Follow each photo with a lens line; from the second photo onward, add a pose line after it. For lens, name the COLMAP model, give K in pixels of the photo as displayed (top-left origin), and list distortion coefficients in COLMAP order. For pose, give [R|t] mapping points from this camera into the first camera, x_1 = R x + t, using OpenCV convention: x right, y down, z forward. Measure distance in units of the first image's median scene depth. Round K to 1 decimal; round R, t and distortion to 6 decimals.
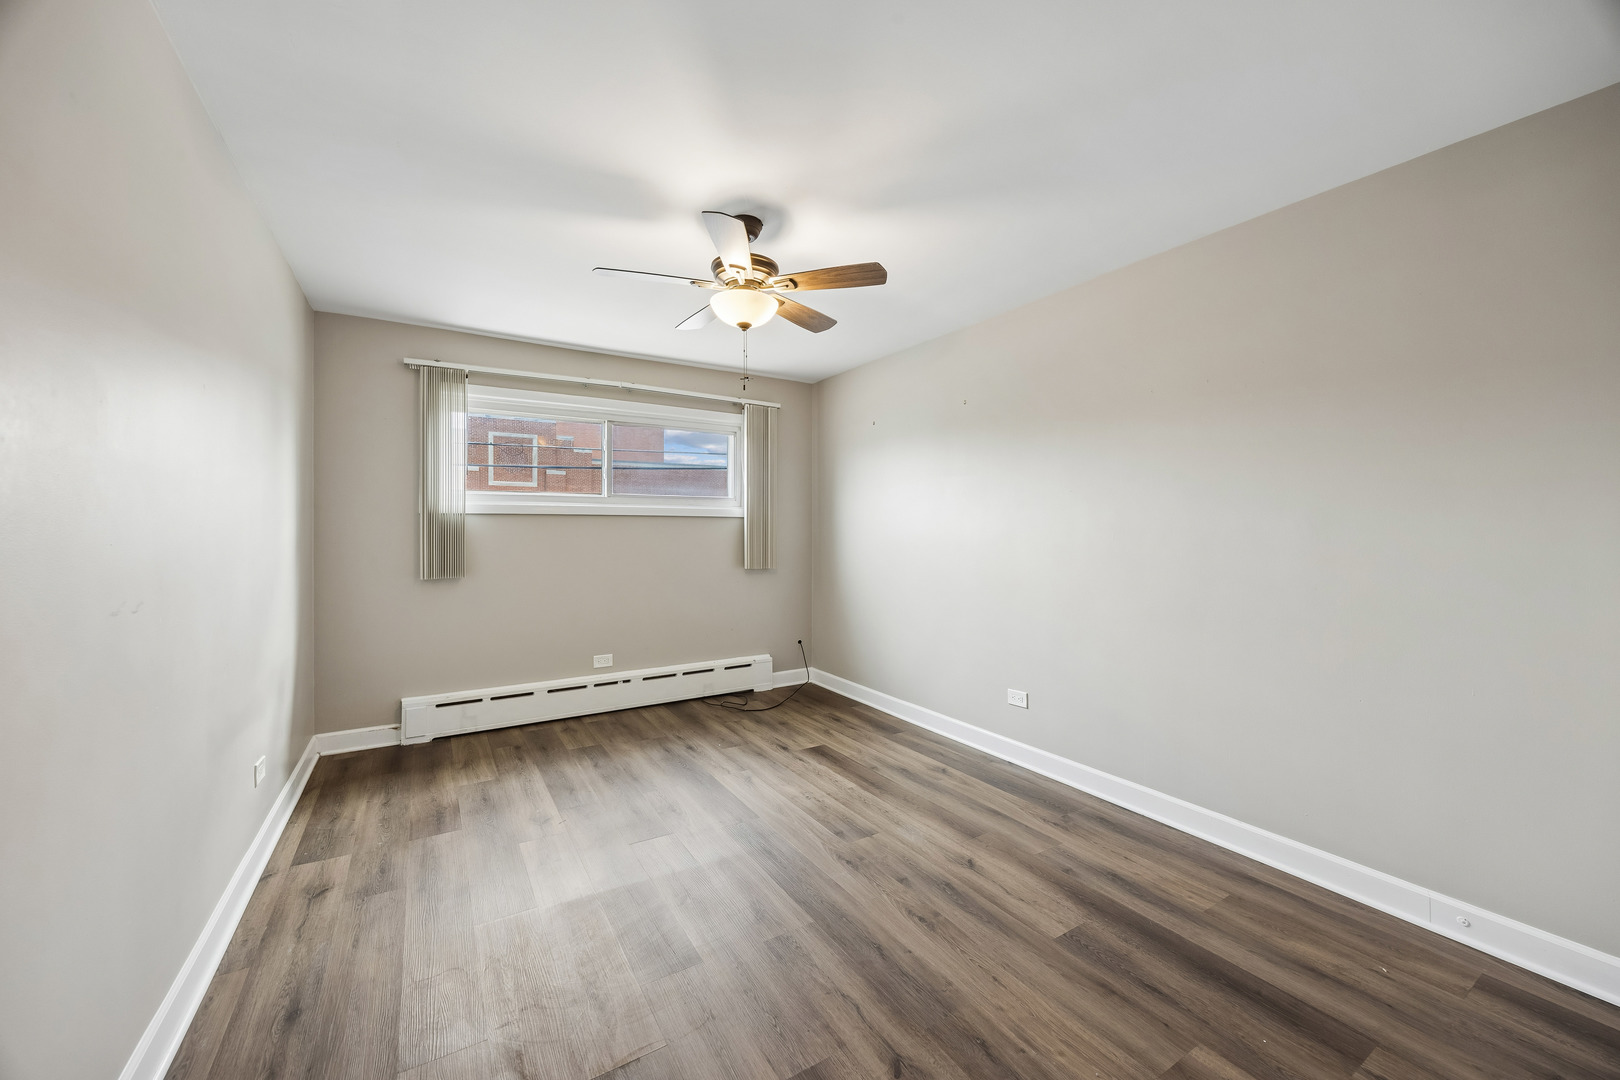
lens RADIAL K [[615.1, 0, 795.8], [0, 615.1, 529.2], [0, 0, 1]] dist [-0.002382, 0.000750]
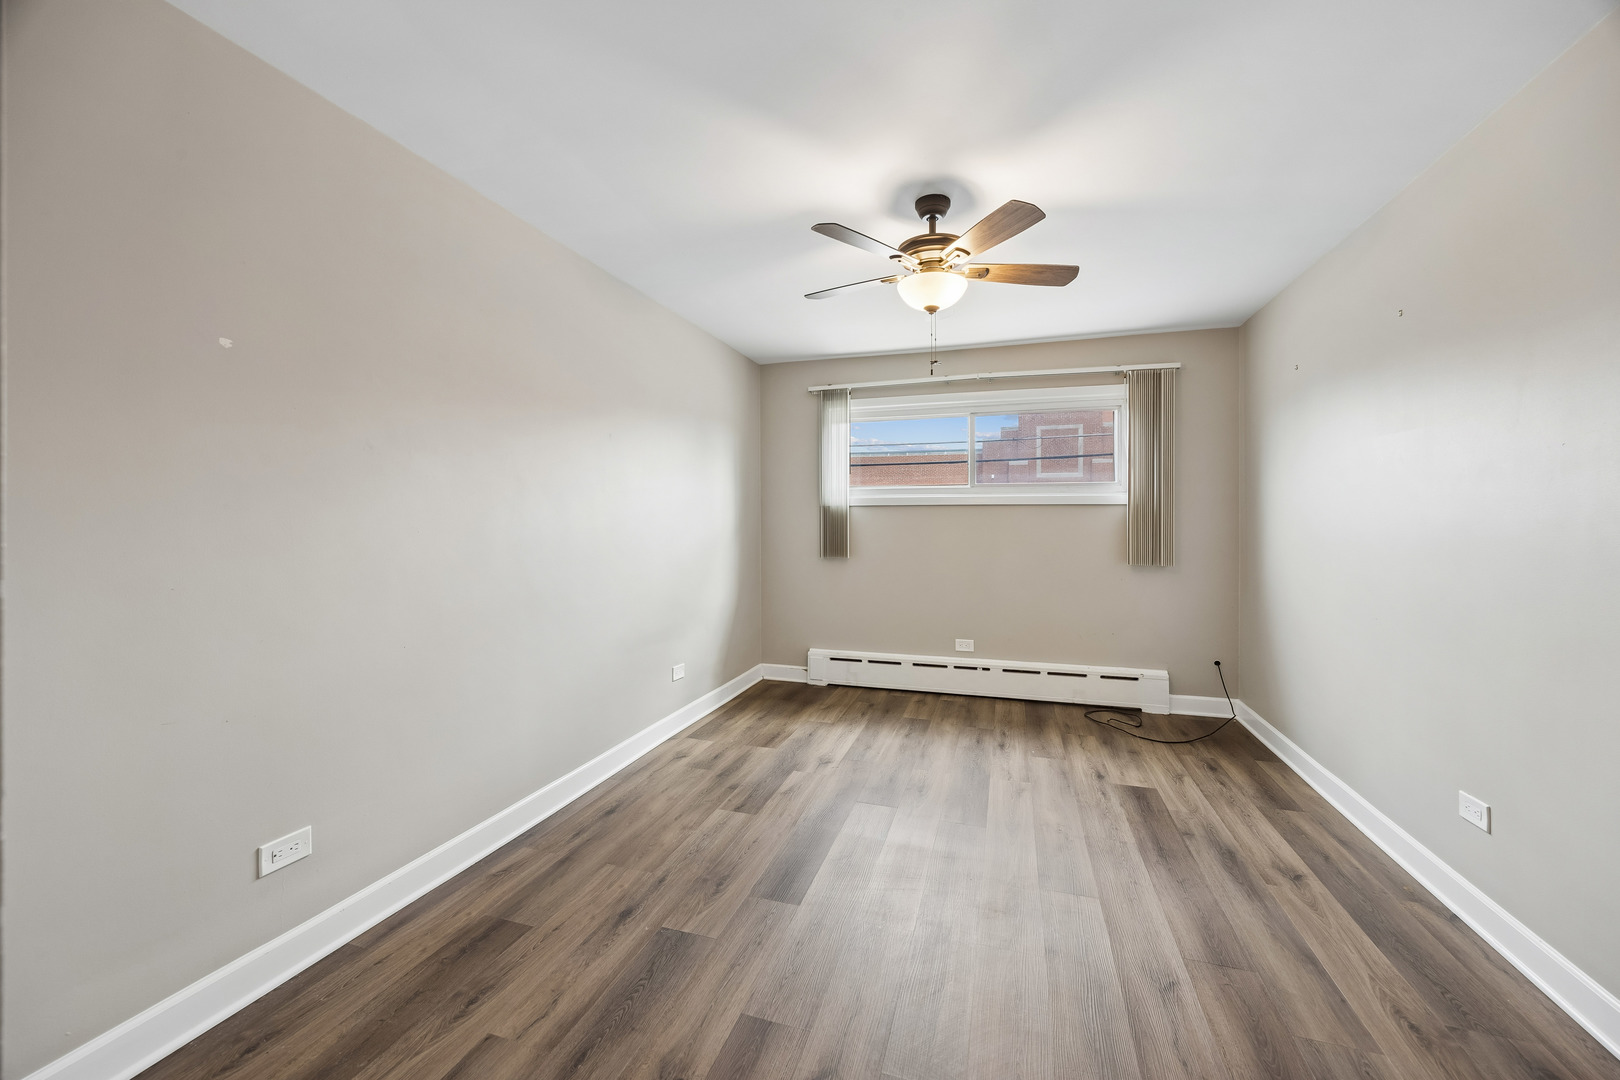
lens RADIAL K [[615.1, 0, 813.2], [0, 615.1, 525.3], [0, 0, 1]] dist [-0.002382, 0.000750]
pose [[0.660730, 0.006712, -0.750594, 0.374631], [0.000917, 0.999952, 0.009750, 0.000805], [0.750623, -0.007130, 0.660692, 0.154300]]
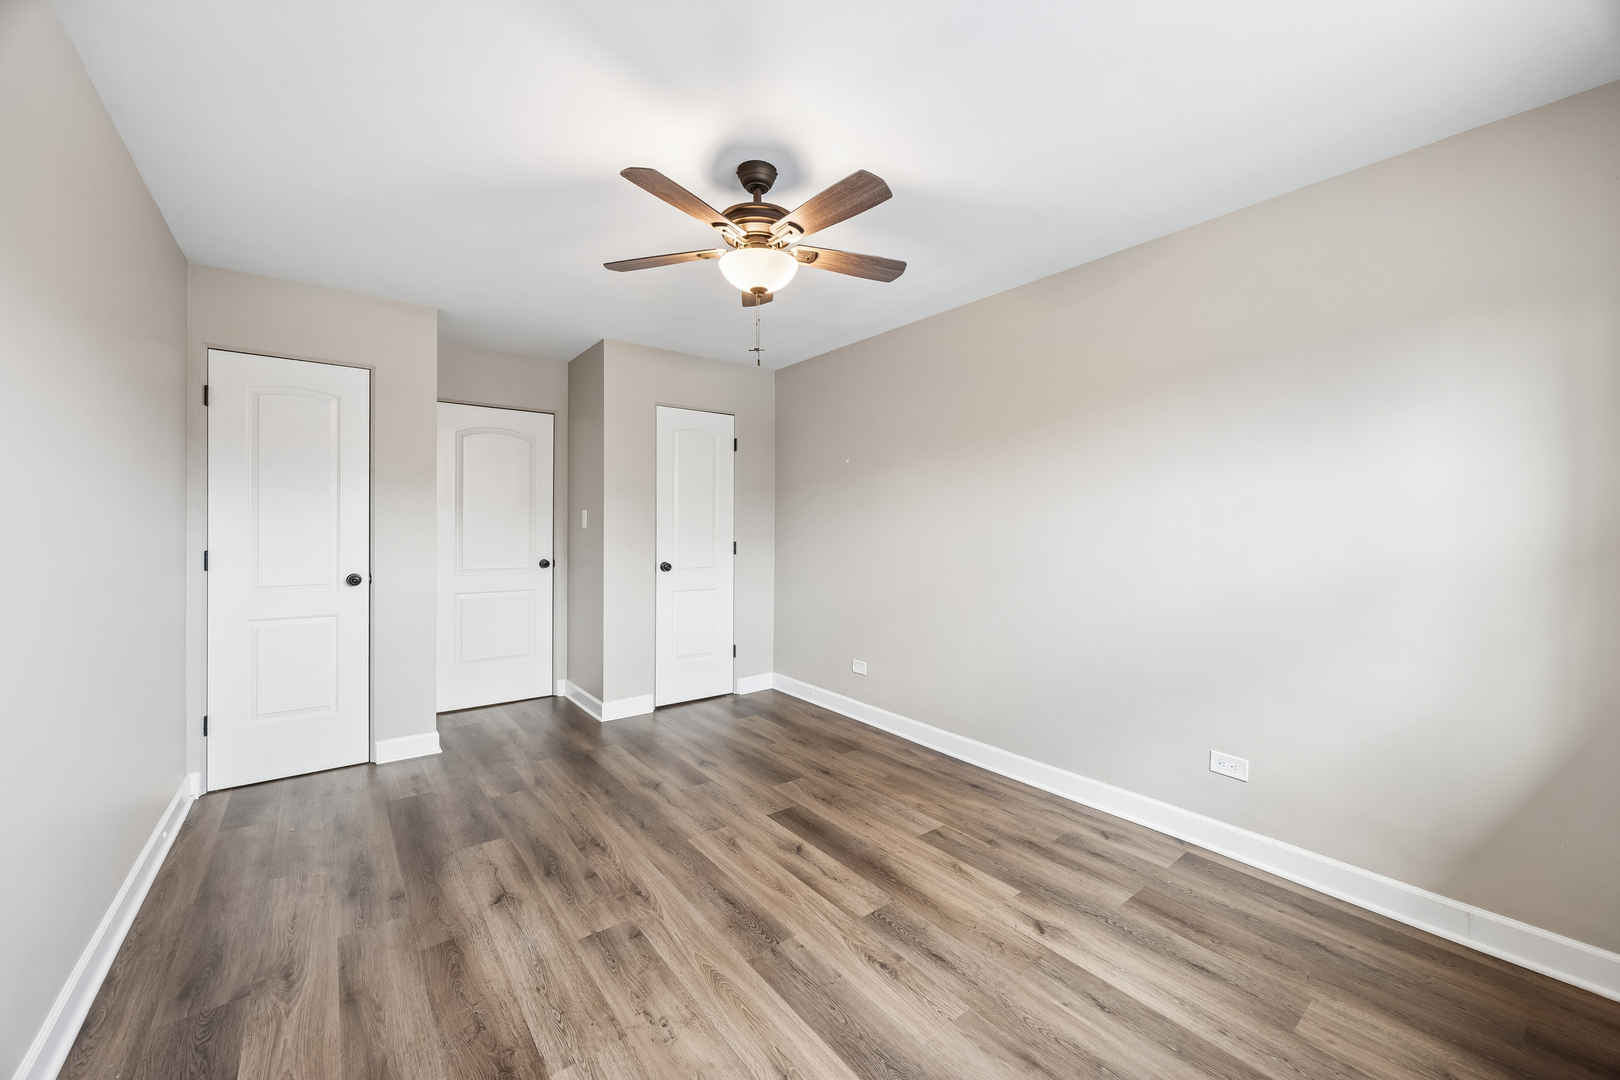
lens RADIAL K [[615.1, 0, 810.8], [0, 615.1, 537.3], [0, 0, 1]] dist [-0.002382, 0.000750]
pose [[-0.990908, -0.005125, -0.134444, -0.028678], [-0.007136, 0.999870, 0.014479, 0.001088], [0.134352, 0.015306, -0.990815, 1.336654]]
